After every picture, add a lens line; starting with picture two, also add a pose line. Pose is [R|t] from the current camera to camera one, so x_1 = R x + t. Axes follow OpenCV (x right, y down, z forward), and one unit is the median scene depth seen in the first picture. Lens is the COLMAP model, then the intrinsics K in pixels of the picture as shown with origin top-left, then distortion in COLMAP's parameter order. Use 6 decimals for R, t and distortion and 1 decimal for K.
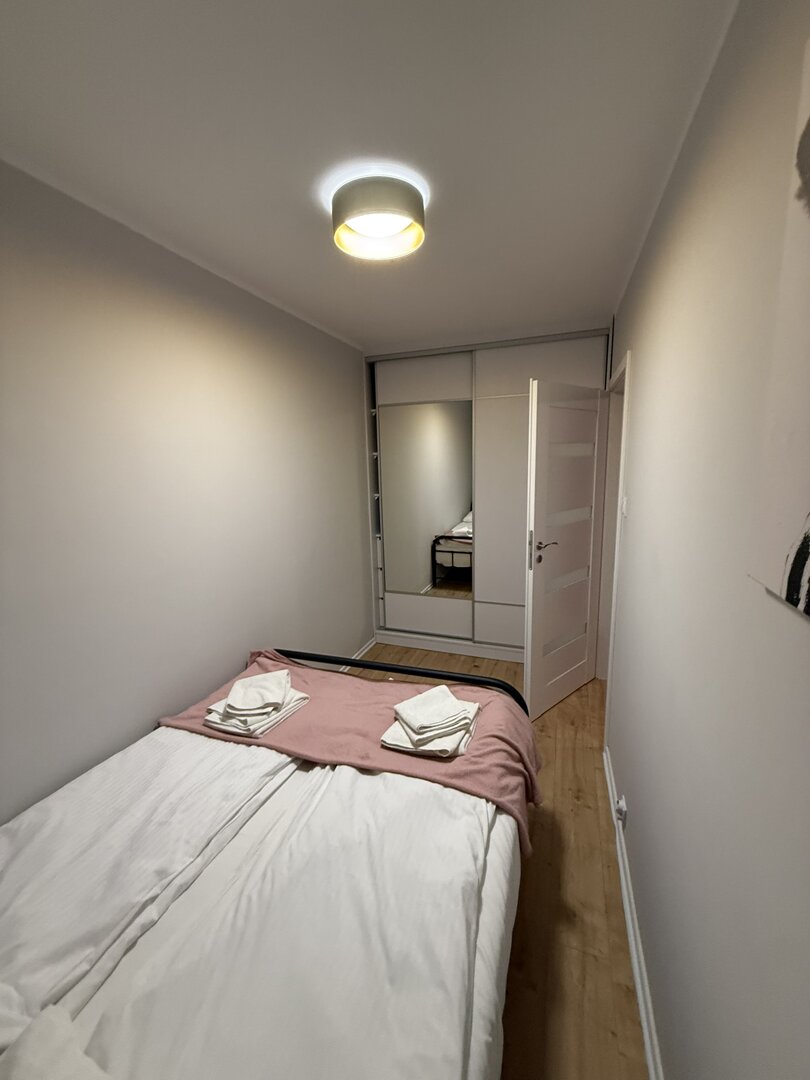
lens RADIAL K [[434.1, 0, 407.3], [0, 434.1, 535.3], [0, 0, 1]] dist [-0.001418, -0.000017]
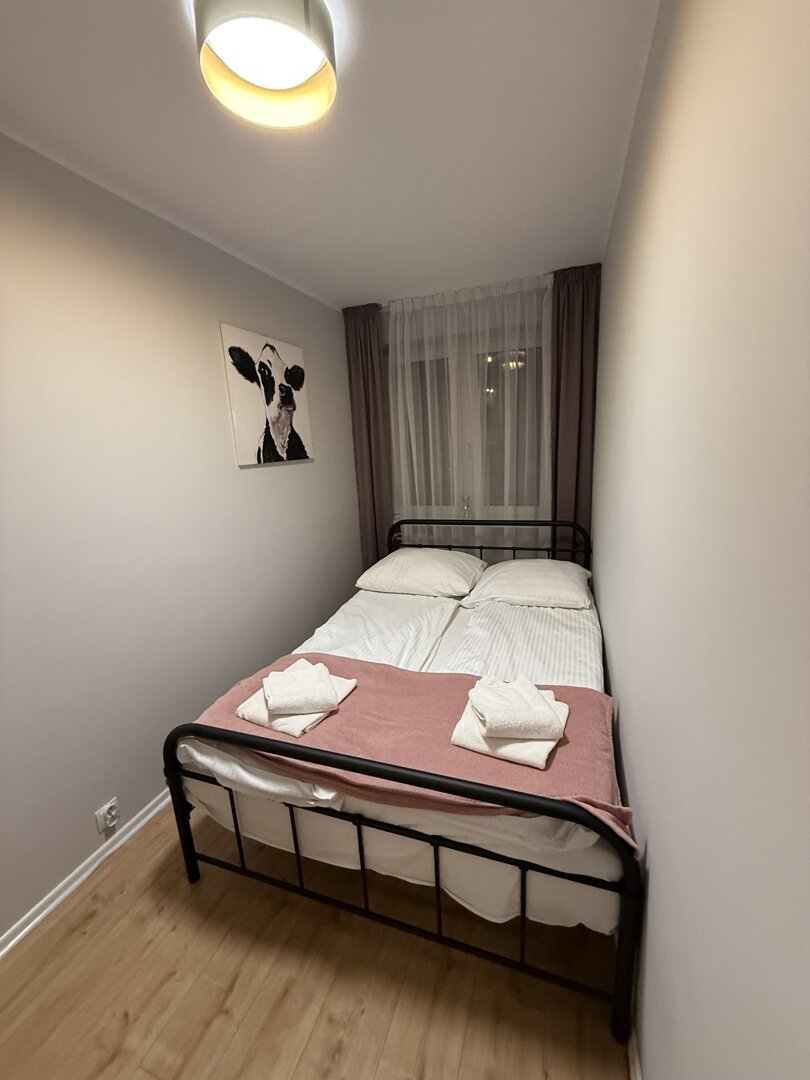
lens RADIAL K [[430.0, 0, 405.0], [0, 430.0, 540.0], [0, 0, 1]] dist [-0.000749, -0.000002]
pose [[-0.996721, 0.071305, 0.038238, -0.283000], [0.080613, 0.915656, 0.393797, -0.285873], [-0.006934, 0.395589, -0.918402, 2.101020]]
